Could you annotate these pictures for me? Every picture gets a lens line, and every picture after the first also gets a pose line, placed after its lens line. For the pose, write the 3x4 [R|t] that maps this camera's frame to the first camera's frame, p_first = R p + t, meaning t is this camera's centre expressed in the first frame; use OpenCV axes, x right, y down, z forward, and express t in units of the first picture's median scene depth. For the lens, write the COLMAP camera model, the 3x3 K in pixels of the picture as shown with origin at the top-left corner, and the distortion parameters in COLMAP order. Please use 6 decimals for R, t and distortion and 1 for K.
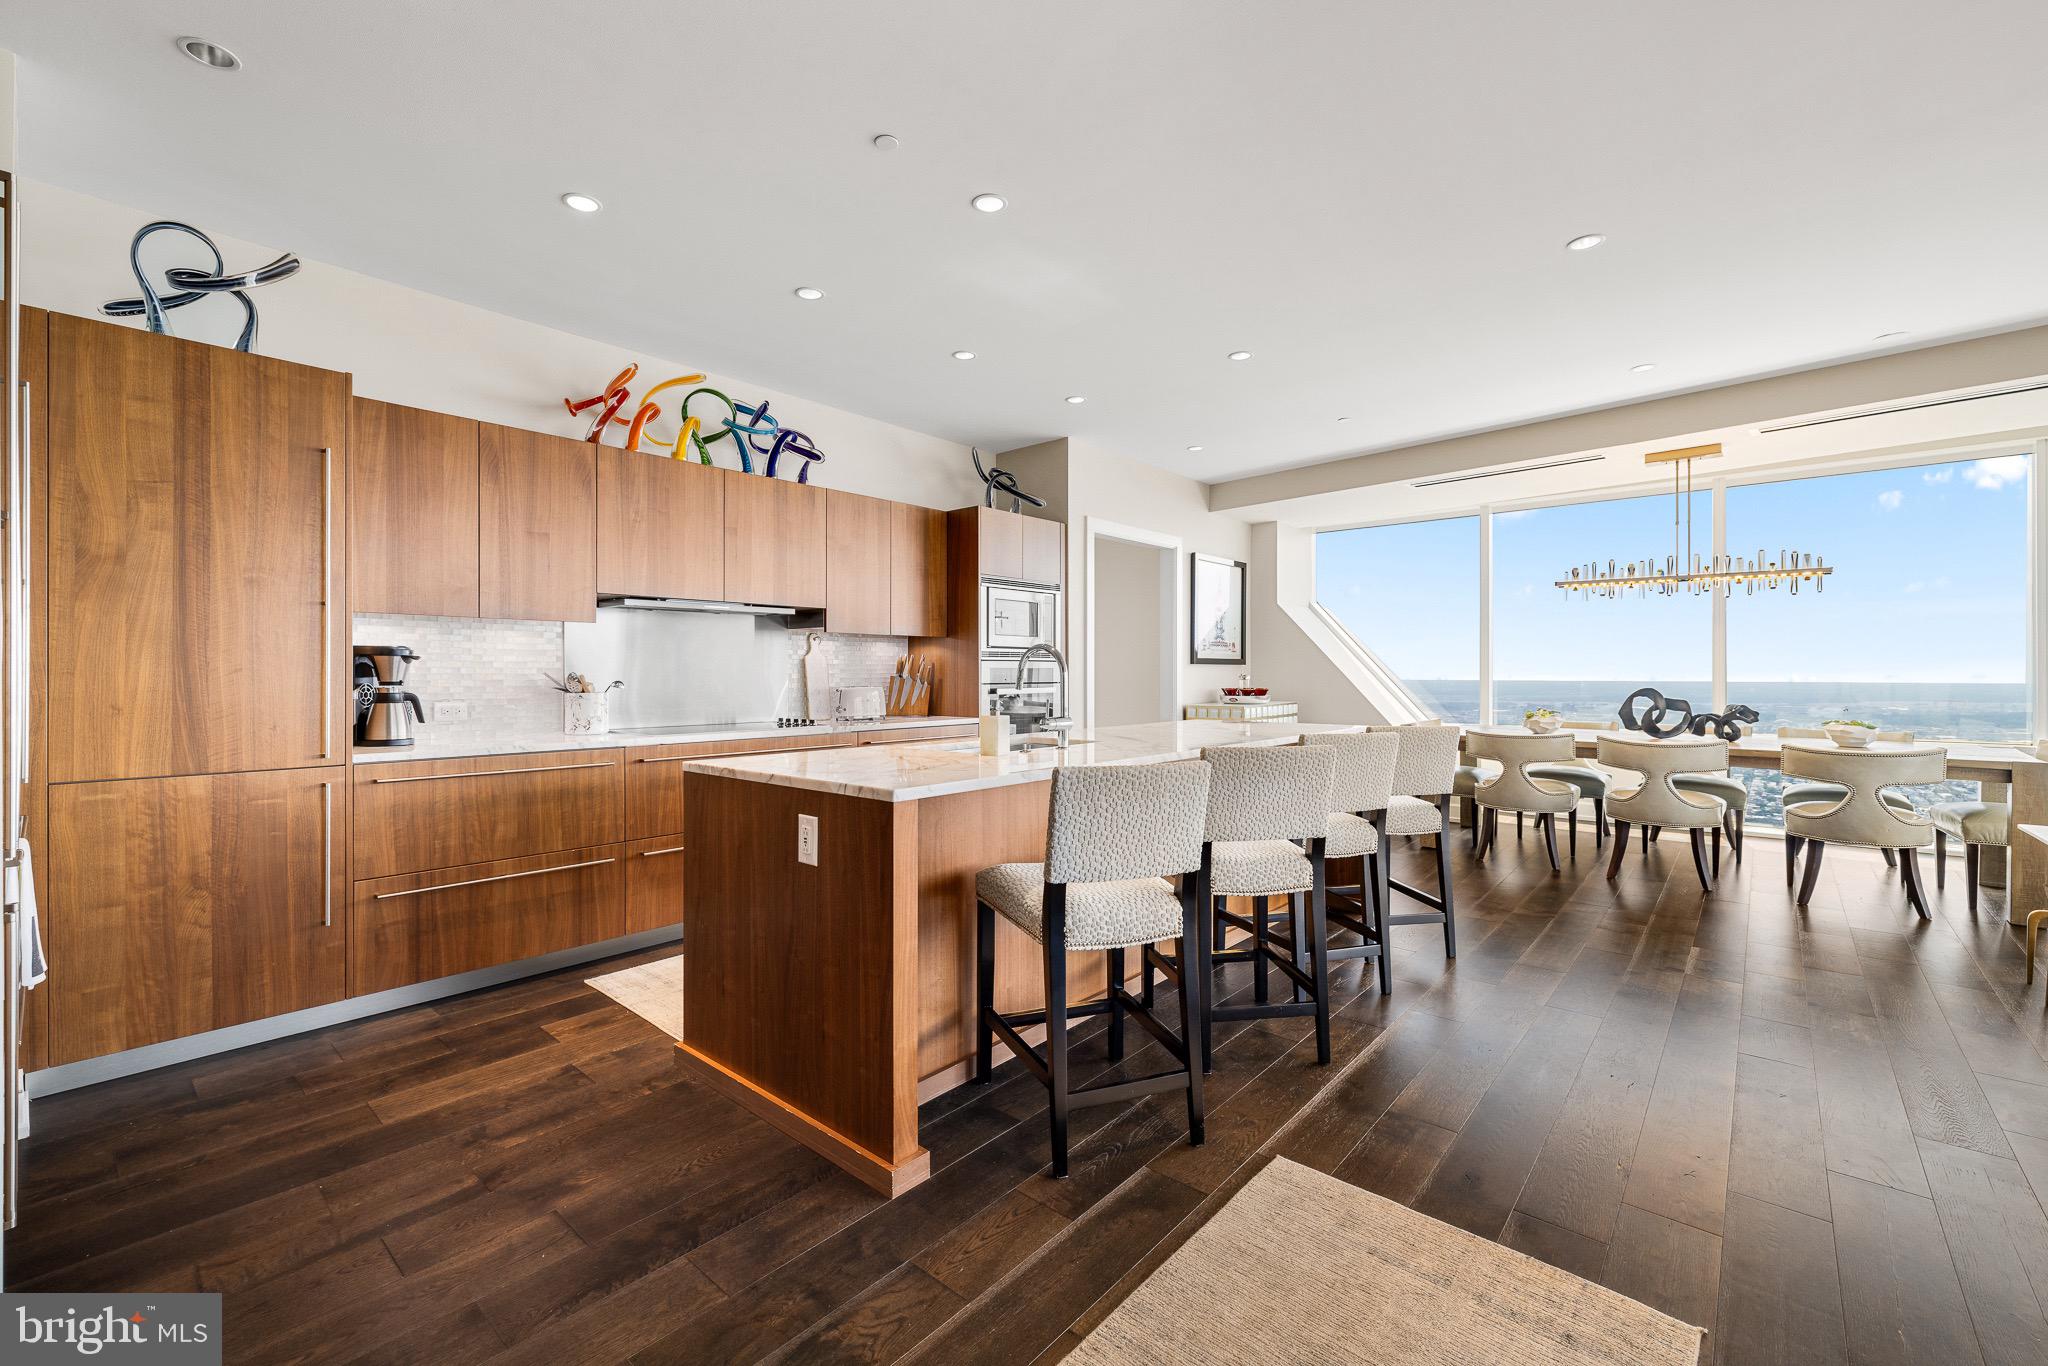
lens RADIAL K [[850.0, 0, 1018.0], [0, 850.0, 669.1], [0, 0, 1]] dist [0.000288, 0.000088]
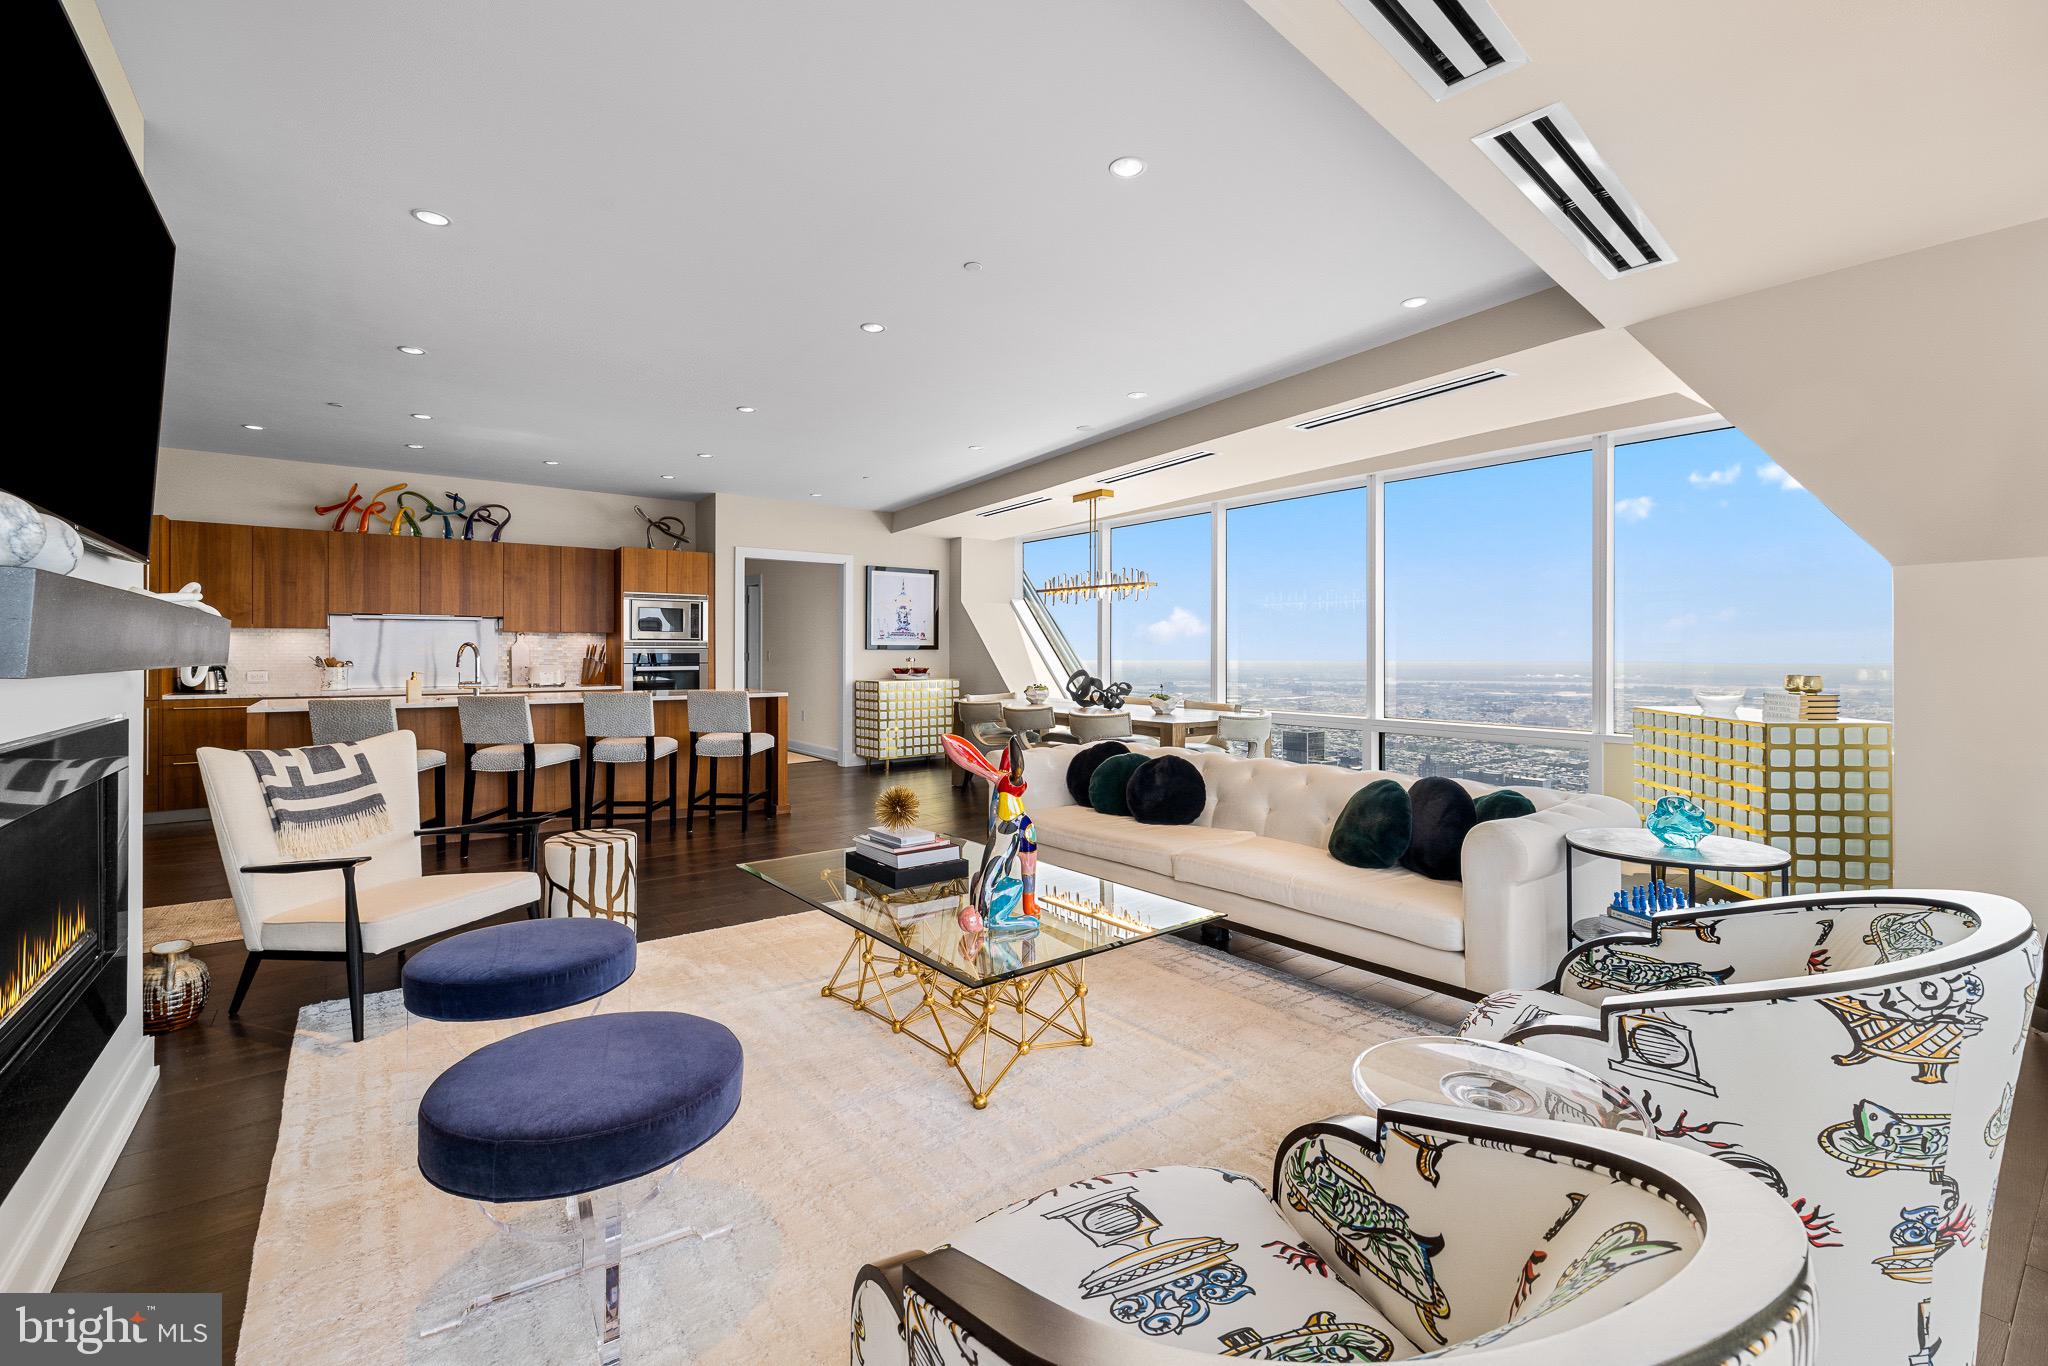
lens RADIAL K [[876.8, 0, 1019.8], [0, 876.8, 643.0], [0, 0, 1]] dist [0.001333, 0.000766]
pose [[0.980240, 0.001368, -0.197806, 0.926145], [-0.002353, 0.999986, -0.004745, -0.013197], [0.197797, 0.005116, 0.980230, -0.383865]]
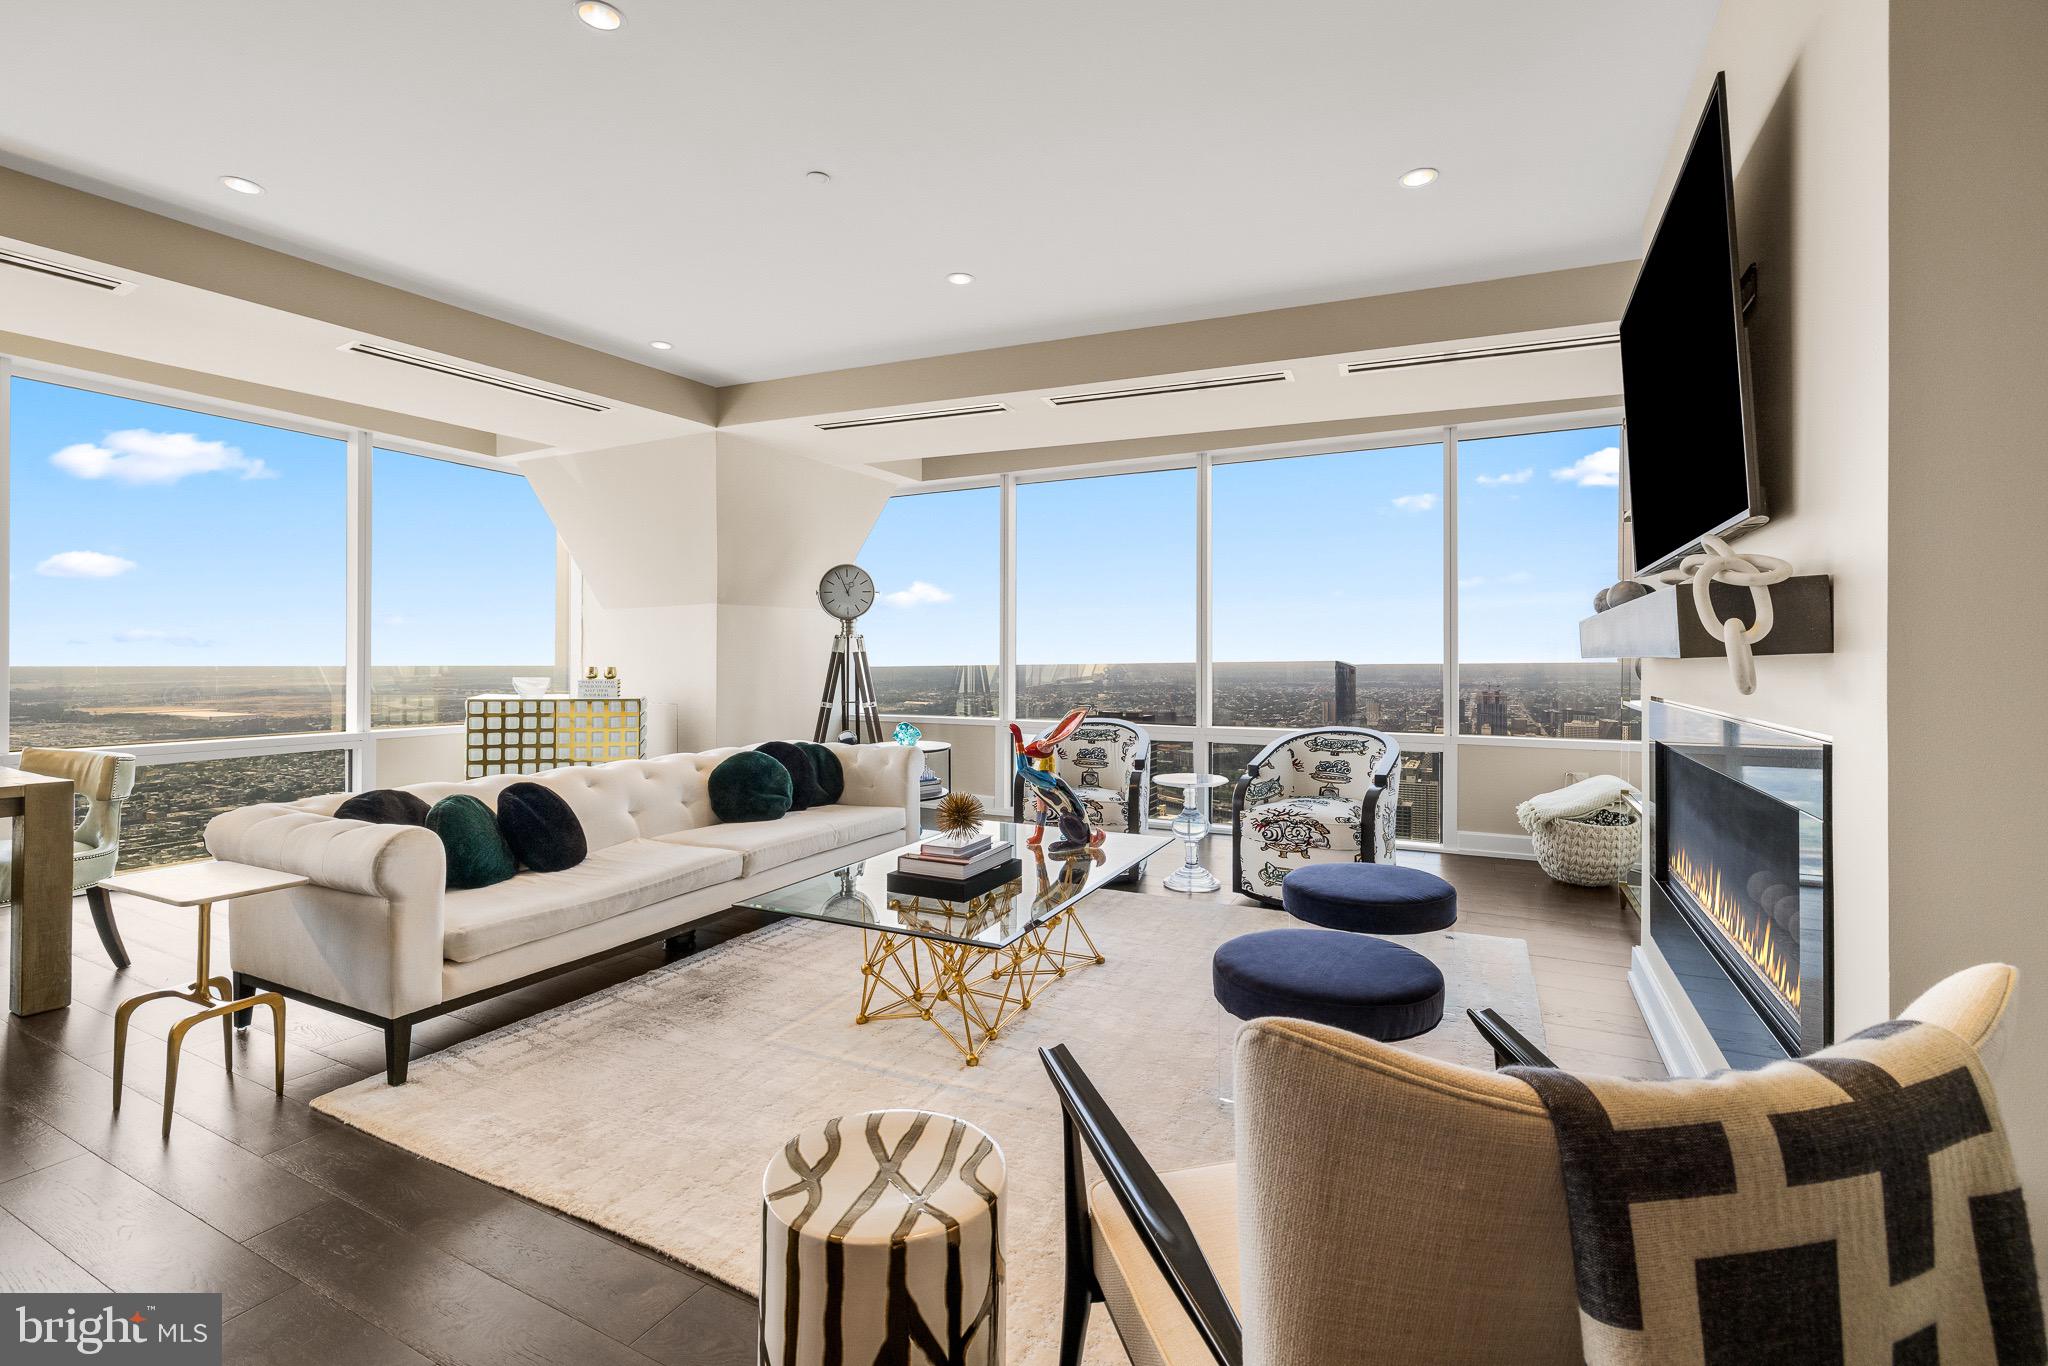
lens RADIAL K [[906.3, 0, 1009.4], [0, 906.3, 652.9], [0, 0, 1]] dist [-0.000905, -0.000305]
pose [[-0.235324, 0.007967, 0.971884, 0.178067], [-0.006981, 0.999927, -0.009887, 0.001077], [-0.971892, -0.009111, -0.235252, 0.284460]]
